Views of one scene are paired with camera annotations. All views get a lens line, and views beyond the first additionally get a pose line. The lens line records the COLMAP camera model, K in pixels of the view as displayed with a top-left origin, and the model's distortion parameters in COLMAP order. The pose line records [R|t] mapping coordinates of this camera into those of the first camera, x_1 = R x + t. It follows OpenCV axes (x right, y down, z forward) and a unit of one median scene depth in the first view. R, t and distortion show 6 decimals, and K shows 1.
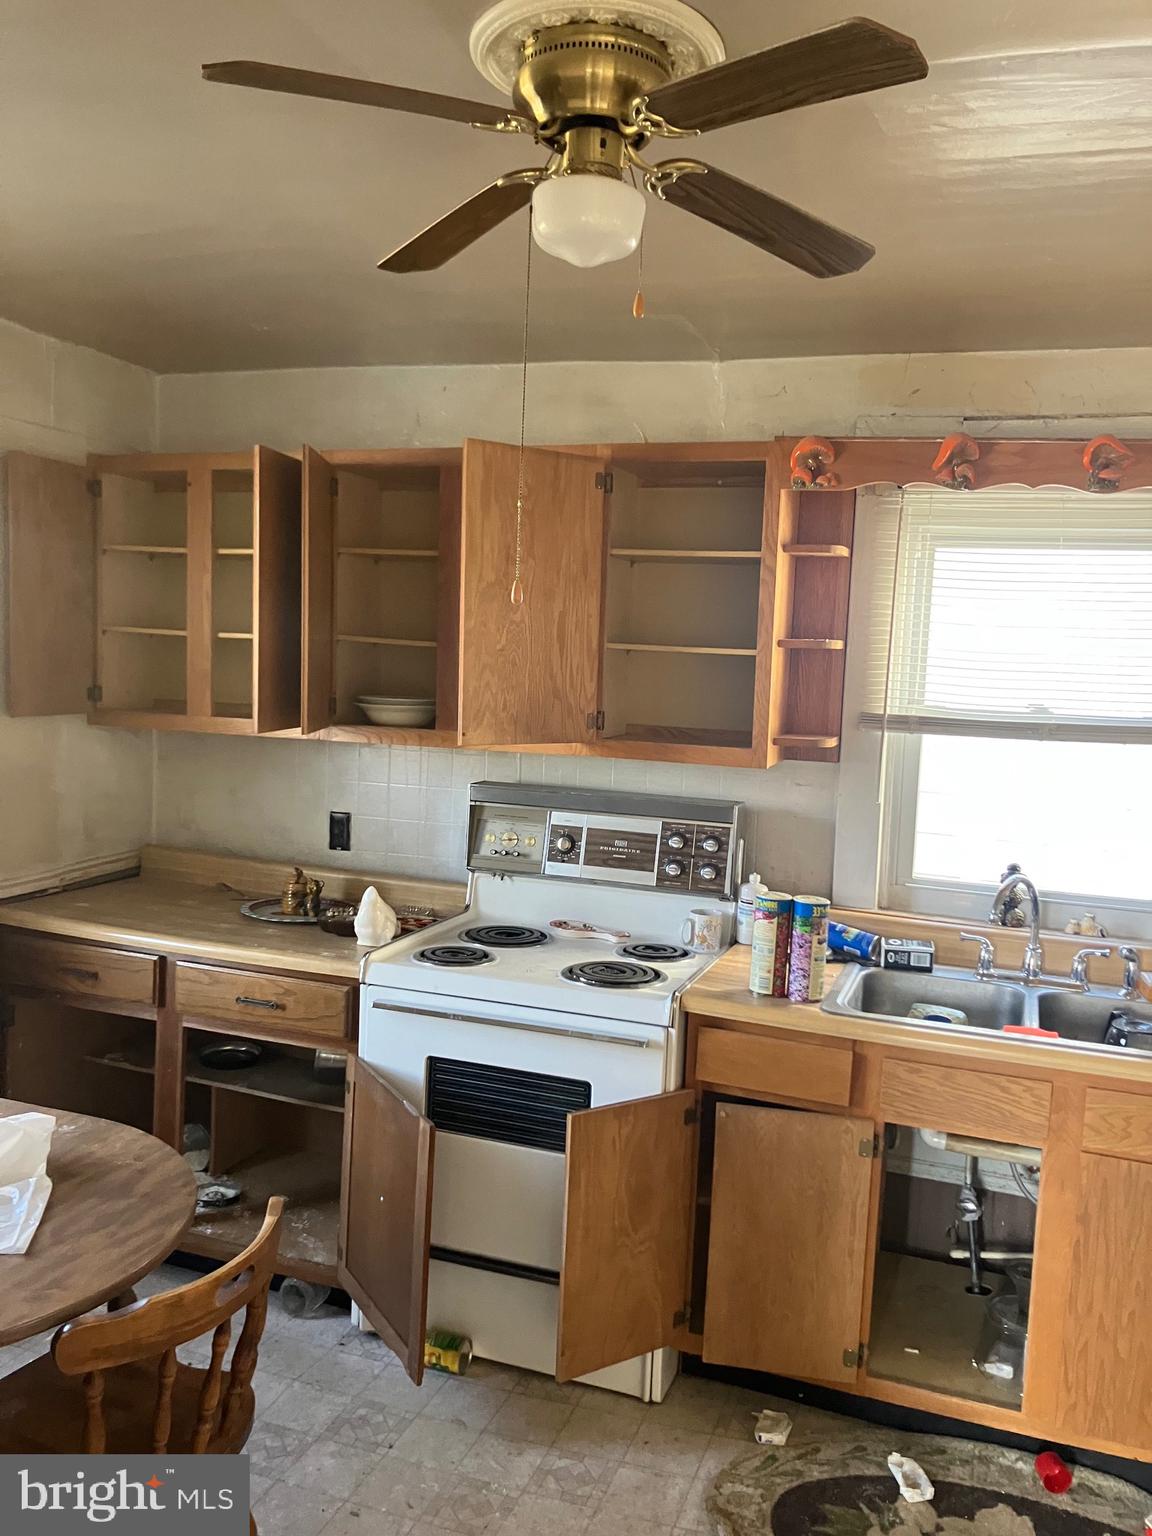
lens RADIAL K [[1272.4, 0, 588.3], [0, 1272.4, 772.2], [0, 0, 1]] dist [0.033448, 0.001722]
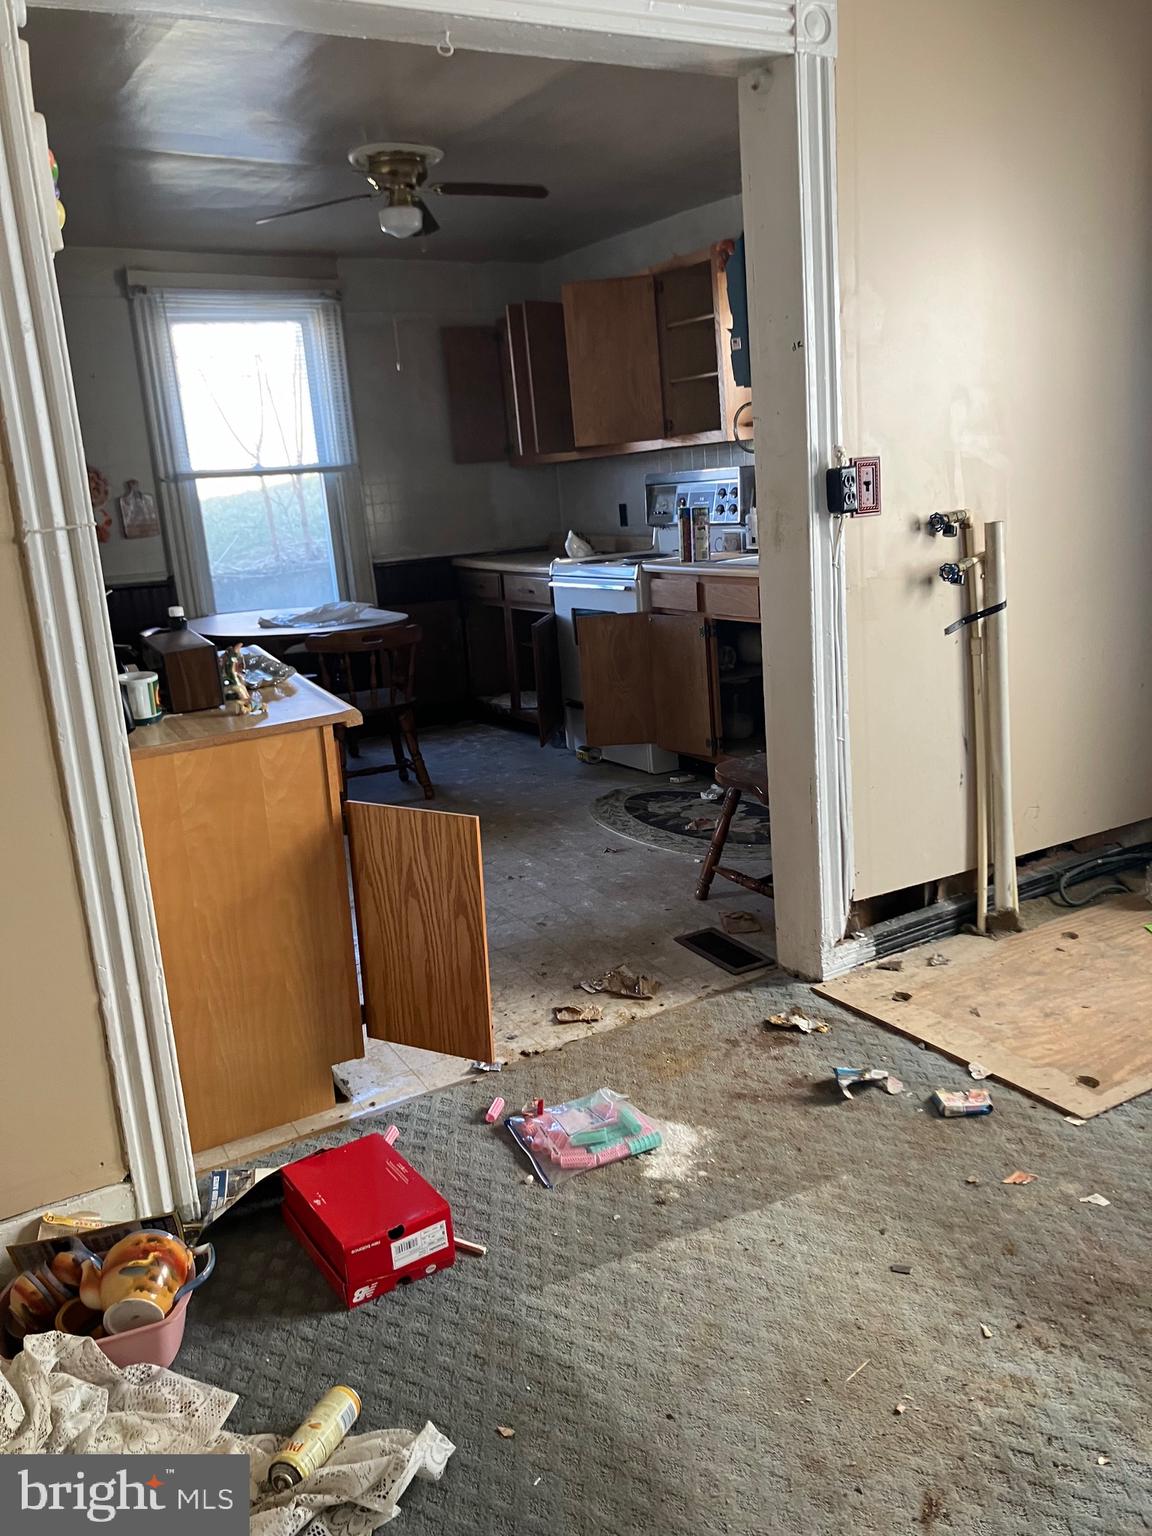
lens RADIAL K [[1272.4, 0, 588.3], [0, 1272.4, 772.2], [0, 0, 1]] dist [0.033448, 0.001722]
pose [[0.737225, 0.046614, -0.674037, 1.205417], [0.042200, 0.992493, 0.114794, 0.241587], [0.674328, -0.113074, 0.729724, -0.454891]]
